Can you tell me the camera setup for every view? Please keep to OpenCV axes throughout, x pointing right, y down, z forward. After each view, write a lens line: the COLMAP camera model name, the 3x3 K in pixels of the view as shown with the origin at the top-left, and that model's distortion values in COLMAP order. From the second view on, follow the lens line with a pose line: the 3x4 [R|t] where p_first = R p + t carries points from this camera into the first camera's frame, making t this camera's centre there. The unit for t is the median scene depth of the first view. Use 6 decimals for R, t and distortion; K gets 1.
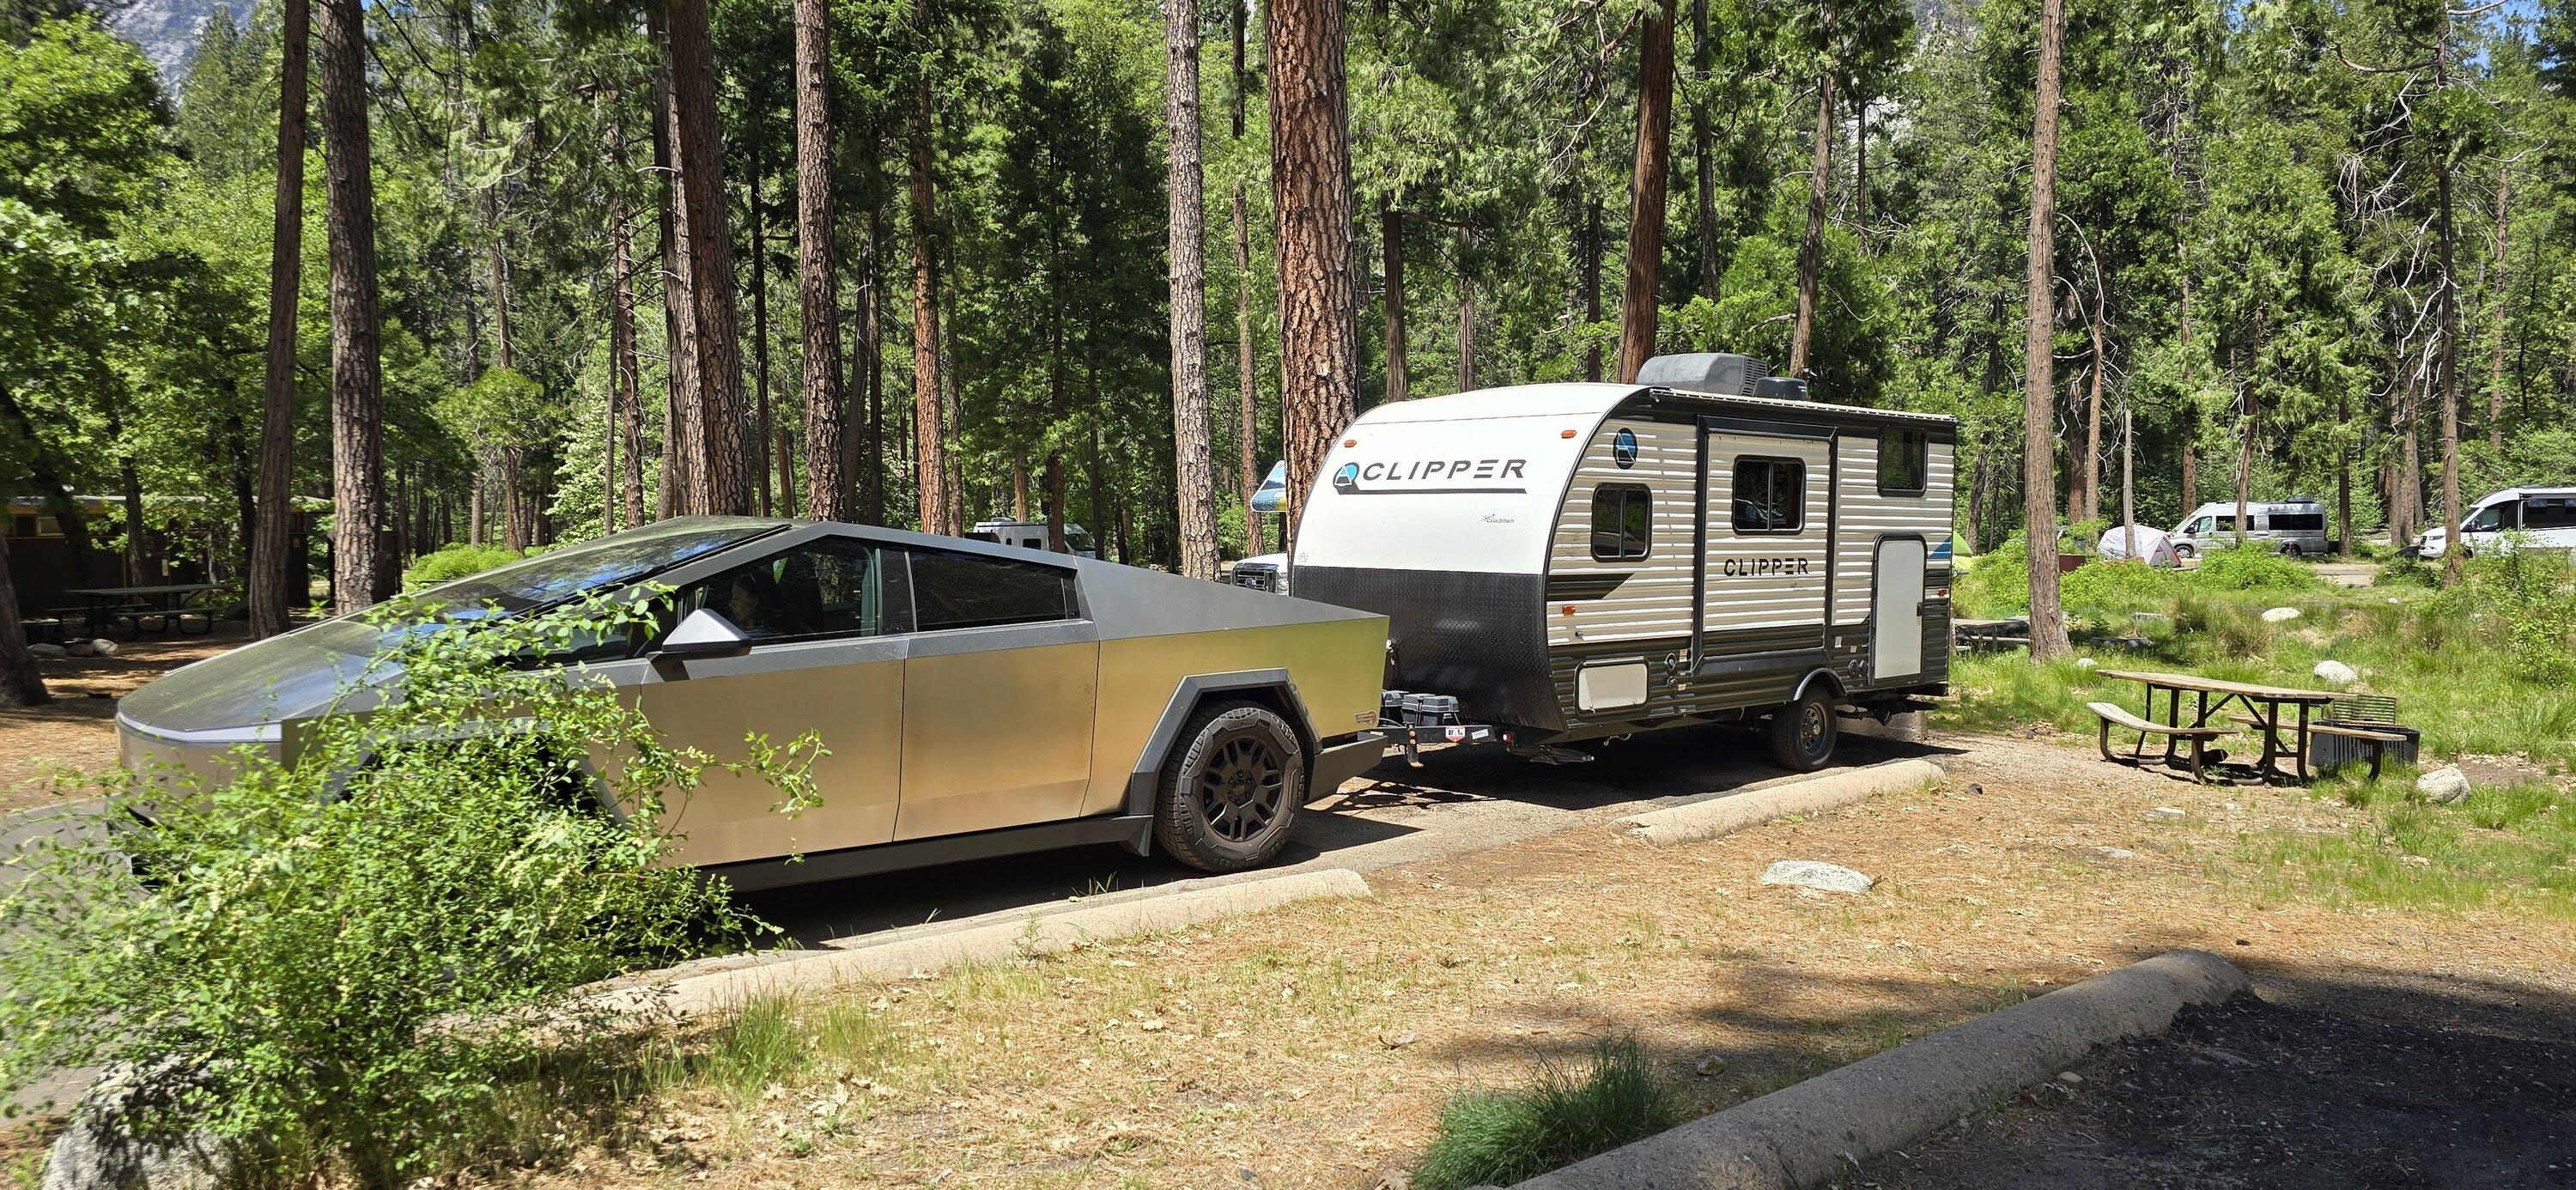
lens RADIAL K [[1698.4, 0, 1290.4], [0, 1698.4, 577.4], [0, 0, 1]] dist [0.108373, -0.106311]
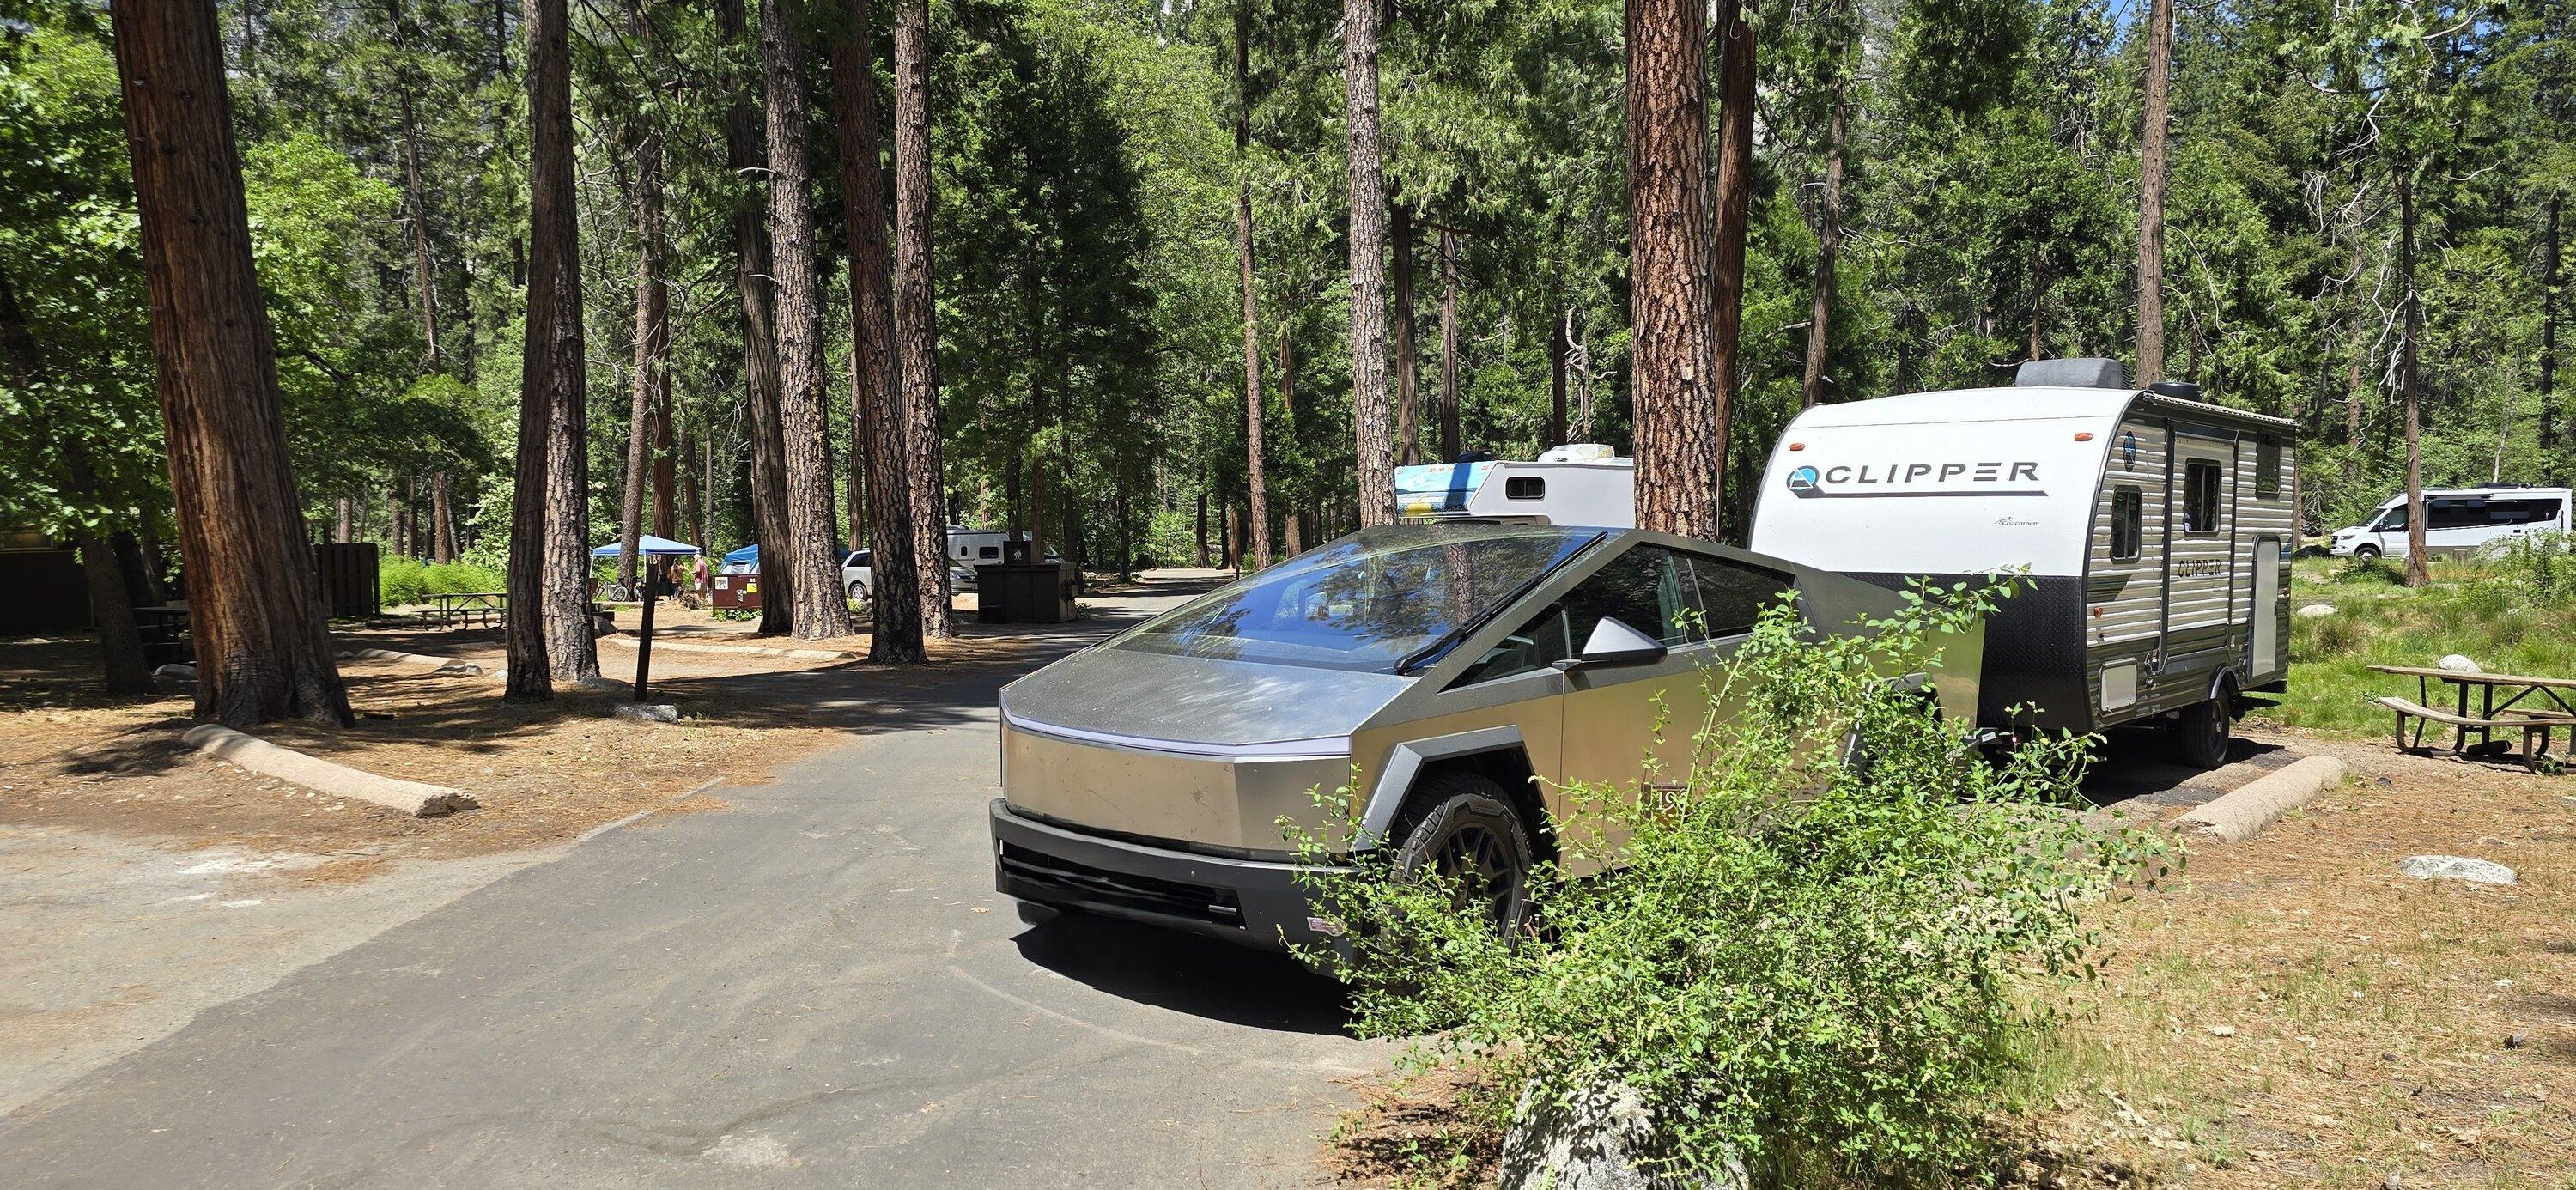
lens RADIAL K [[1698.4, 0, 1290.4], [0, 1698.4, 577.4], [0, 0, 1]] dist [0.108373, -0.106311]
pose [[0.996953, -0.007934, 0.077596, -0.297610], [0.008225, 0.999960, -0.003425, -0.000975], [-0.077566, 0.004053, 0.996979, 0.013974]]
